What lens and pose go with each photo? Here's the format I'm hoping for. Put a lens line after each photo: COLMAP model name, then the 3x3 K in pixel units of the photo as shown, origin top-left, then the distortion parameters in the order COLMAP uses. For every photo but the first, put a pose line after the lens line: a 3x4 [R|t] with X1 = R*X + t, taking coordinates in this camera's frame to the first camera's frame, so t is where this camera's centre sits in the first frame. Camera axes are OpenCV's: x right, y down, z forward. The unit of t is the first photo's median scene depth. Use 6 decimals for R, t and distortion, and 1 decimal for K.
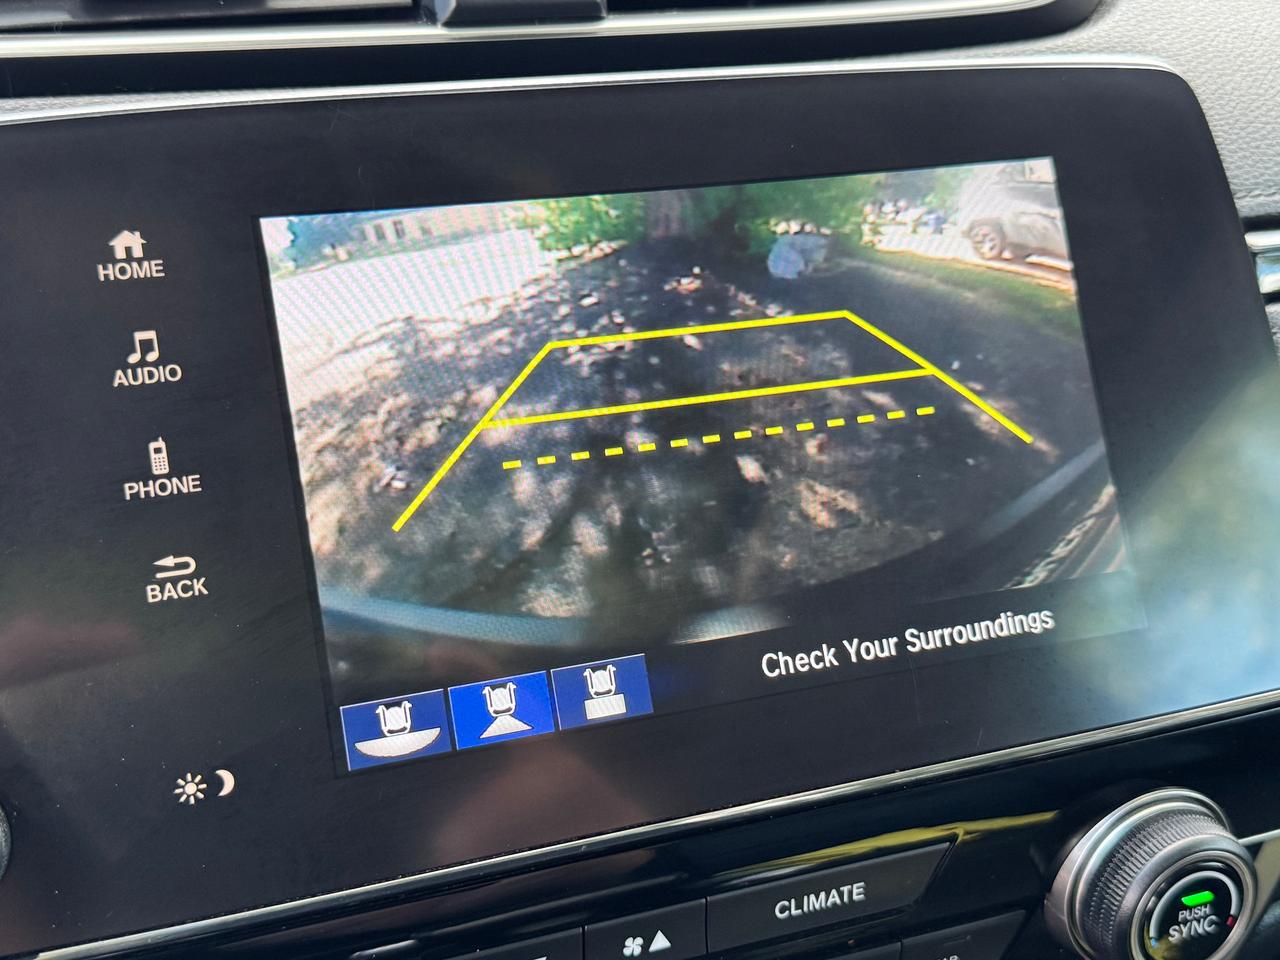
lens RADIAL K [[1588.2, 0, 638.0], [0, 1588.2, 477.5], [0, 0, 1]] dist [0.004223, 0.000000]
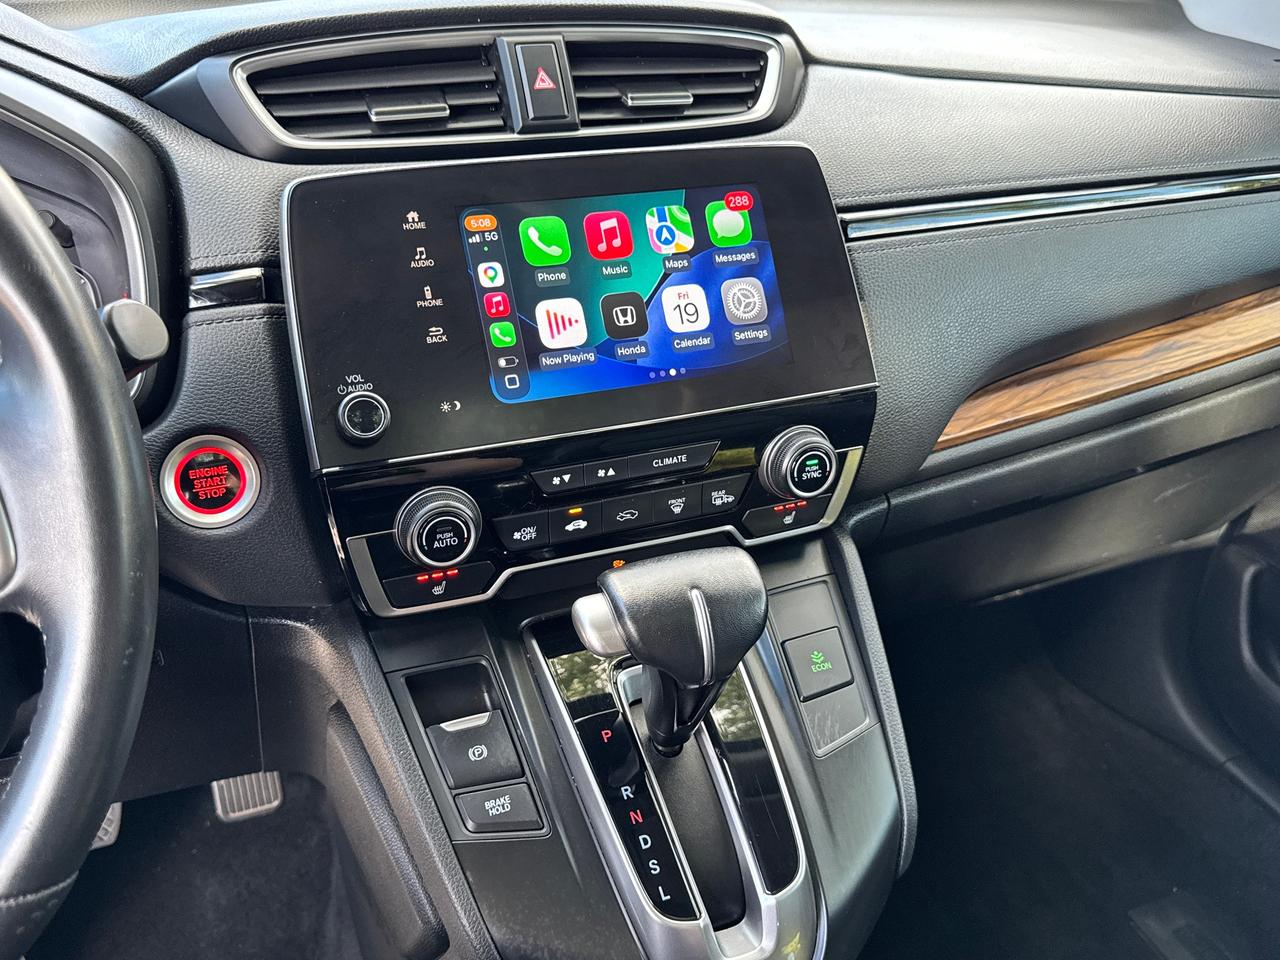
lens RADIAL K [[1183.9, 0, 642.9], [0, 1183.9, 511.8], [0, 0, 1]] dist [0.030074, -0.027108]
pose [[0.998871, -0.026727, 0.039271, -0.013334], [0.024896, 0.998613, 0.046403, 0.261355], [-0.040457, -0.045373, 0.998151, -1.027655]]
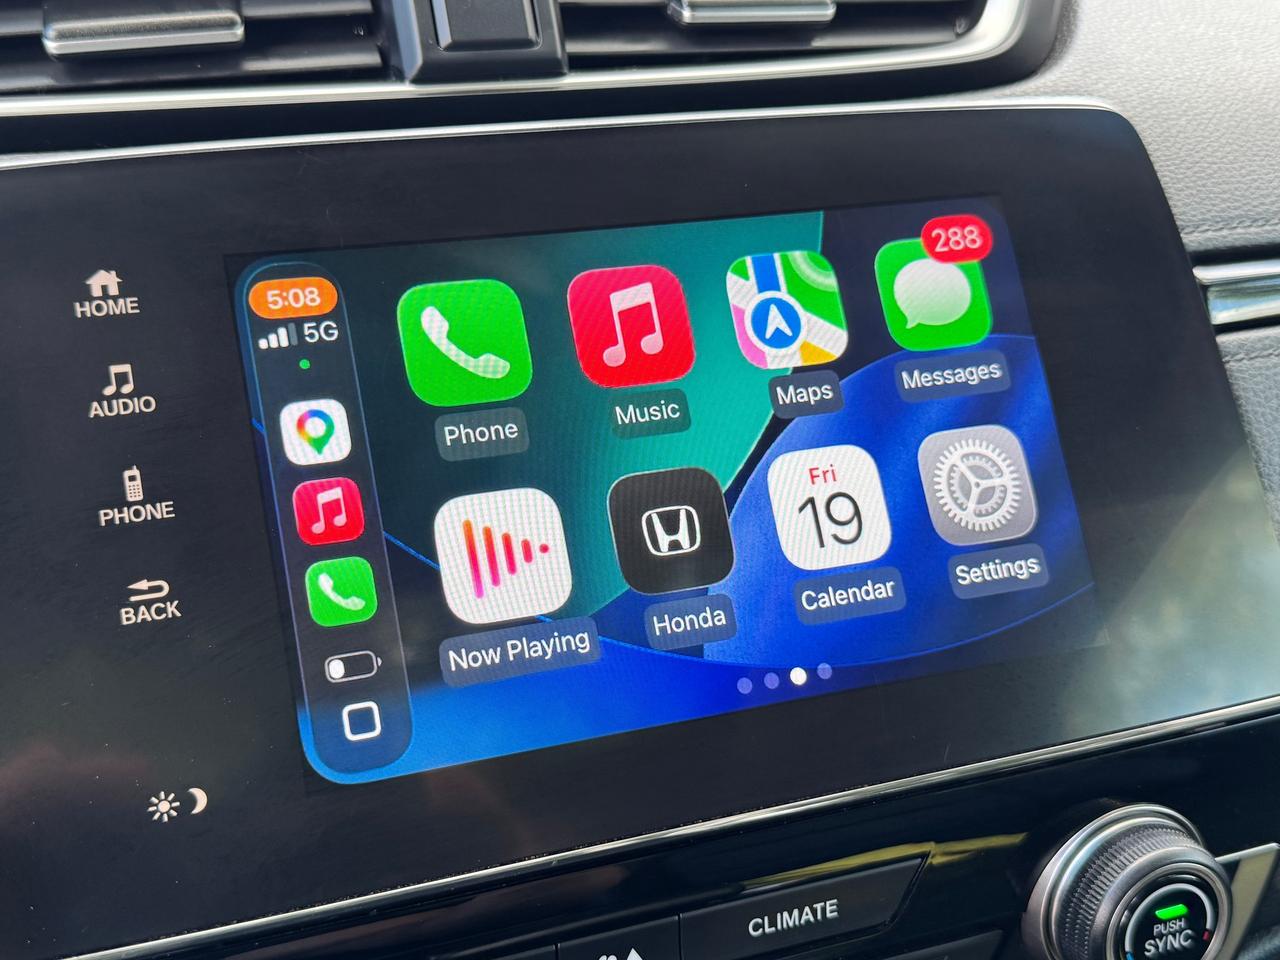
lens RADIAL K [[1588.2, 0, 641.1], [0, 1588.2, 485.4], [0, 0, 1]] dist [0.004223, 0.000000]
pose [[0.999697, -0.024038, -0.005366, 0.030370], [0.023600, 0.997225, -0.070606, 0.062208], [0.007048, 0.070458, 0.997490, -0.023820]]
